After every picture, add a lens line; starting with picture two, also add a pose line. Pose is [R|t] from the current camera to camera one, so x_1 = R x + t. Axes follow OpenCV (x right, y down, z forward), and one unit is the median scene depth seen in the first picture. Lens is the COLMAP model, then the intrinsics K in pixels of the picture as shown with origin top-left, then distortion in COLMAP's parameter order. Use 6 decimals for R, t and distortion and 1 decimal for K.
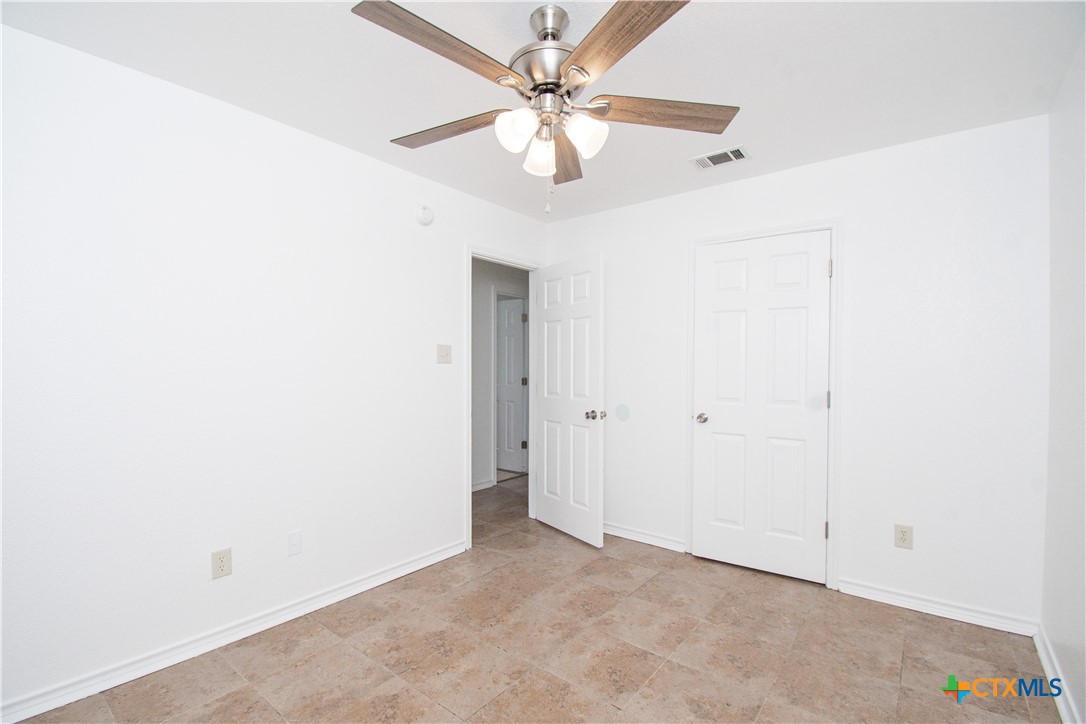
lens RADIAL K [[479.7, 0, 561.1], [0, 479.7, 365.5], [0, 0, 1]] dist [-0.012977, -0.006214]
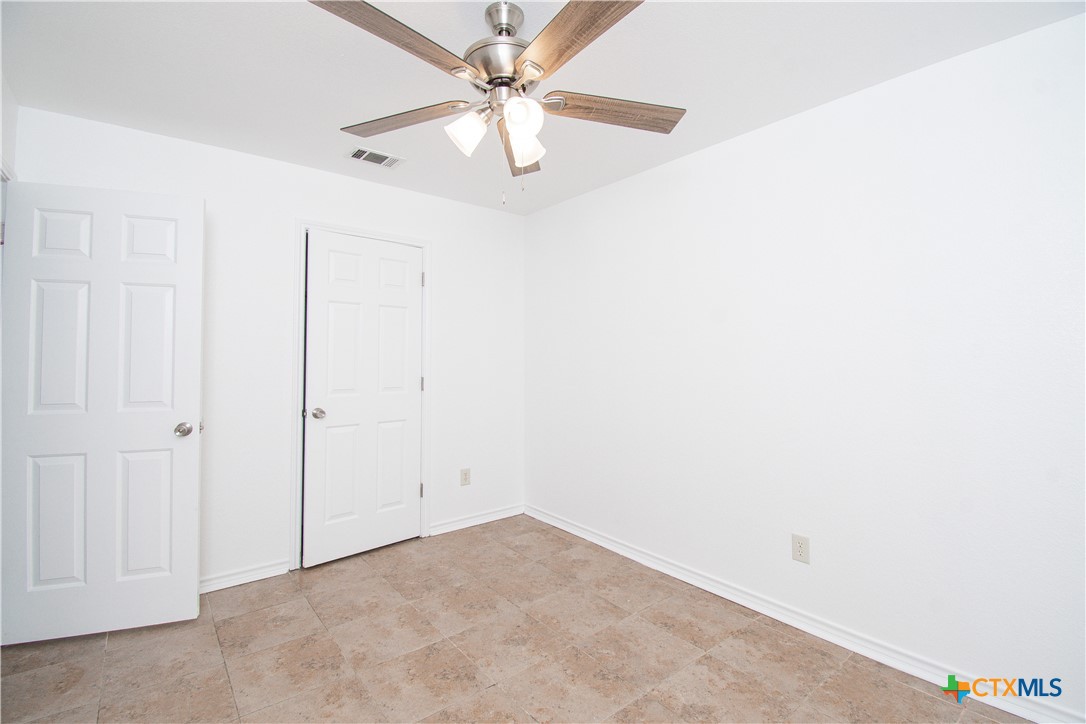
lens RADIAL K [[479.7, 0, 544.2], [0, 479.7, 359.0], [0, 0, 1]] dist [-0.012977, -0.006214]
pose [[0.249534, -0.019335, 0.968173, -0.546045], [0.004468, 0.999813, 0.018816, -0.010438], [-0.968356, -0.000370, 0.249574, 0.402915]]
